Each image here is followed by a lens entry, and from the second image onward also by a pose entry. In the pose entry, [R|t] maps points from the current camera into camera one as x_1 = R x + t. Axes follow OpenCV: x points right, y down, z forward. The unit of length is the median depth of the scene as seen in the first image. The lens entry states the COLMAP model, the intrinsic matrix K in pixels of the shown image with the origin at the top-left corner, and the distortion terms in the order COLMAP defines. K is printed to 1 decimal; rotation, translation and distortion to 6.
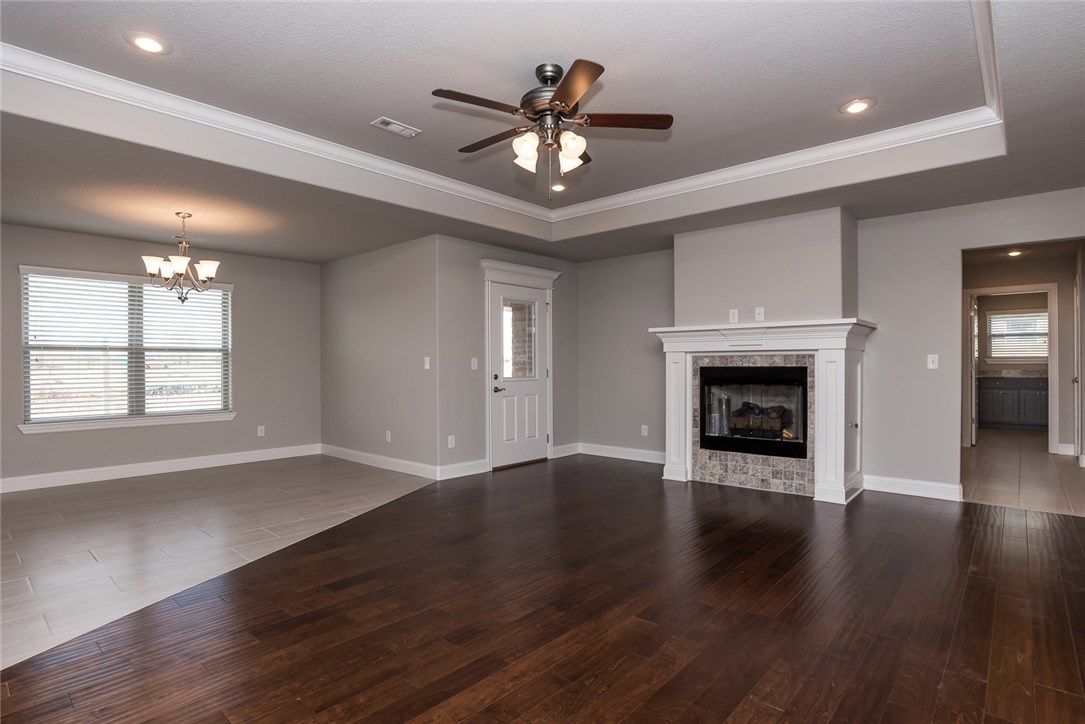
lens RADIAL K [[556.7, 0, 551.9], [0, 556.7, 371.7], [0, 0, 1]] dist [-0.028911, 0.004889]
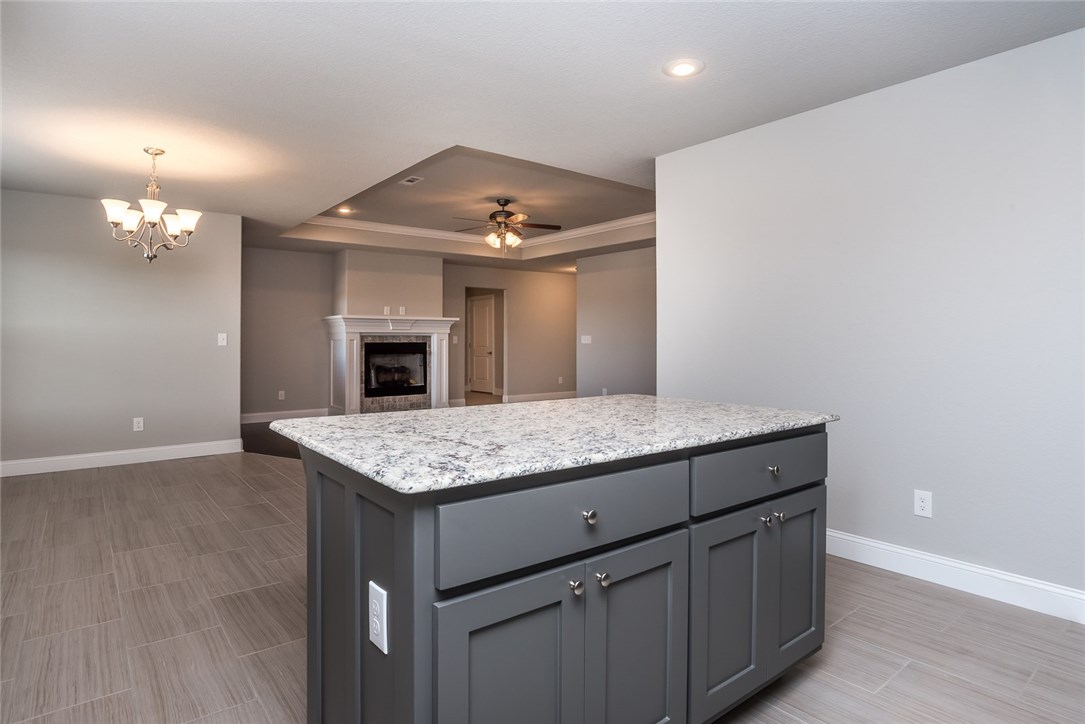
lens RADIAL K [[556.7, 0, 541.6], [0, 556.7, 351.1], [0, 0, 1]] dist [-0.028911, 0.004889]
pose [[0.169404, -0.017436, 0.985392, -1.160719], [0.012866, 0.999797, 0.015479, -0.003835], [-0.985463, 0.010056, 0.169594, 0.292246]]
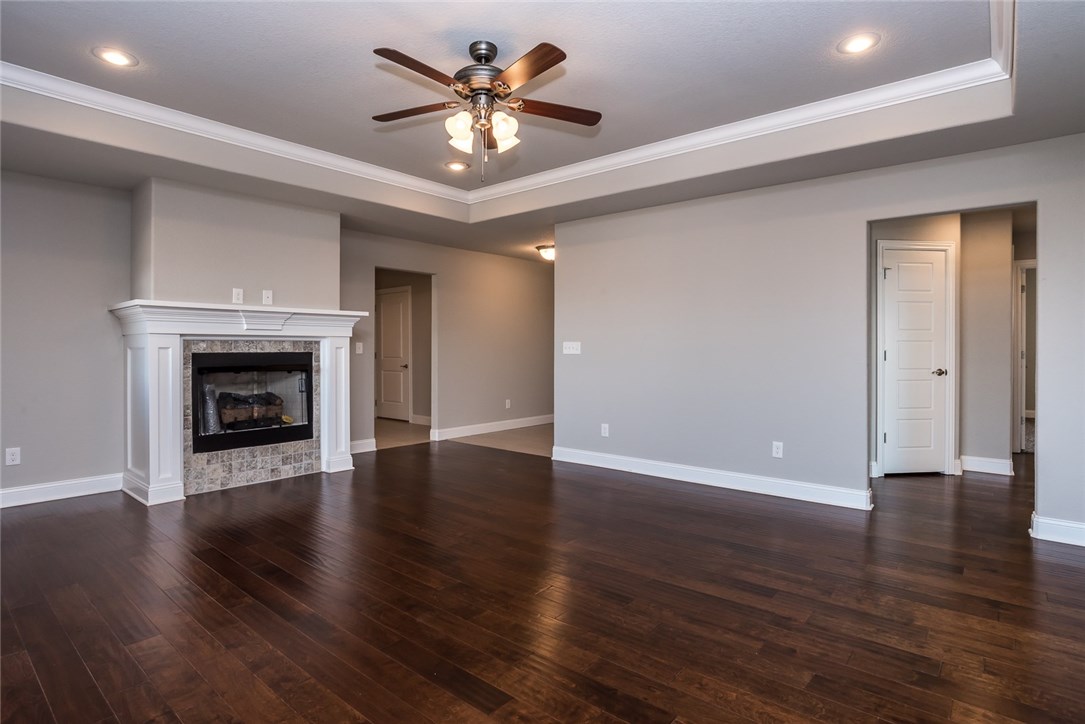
lens RADIAL K [[556.7, 0, 539.2], [0, 556.7, 357.7], [0, 0, 1]] dist [-0.028911, 0.004889]
pose [[-0.006737, -0.013260, 0.999889, -0.559865], [0.011912, 0.999840, 0.013340, -0.007037], [-0.999906, 0.012001, -0.006578, 0.519003]]
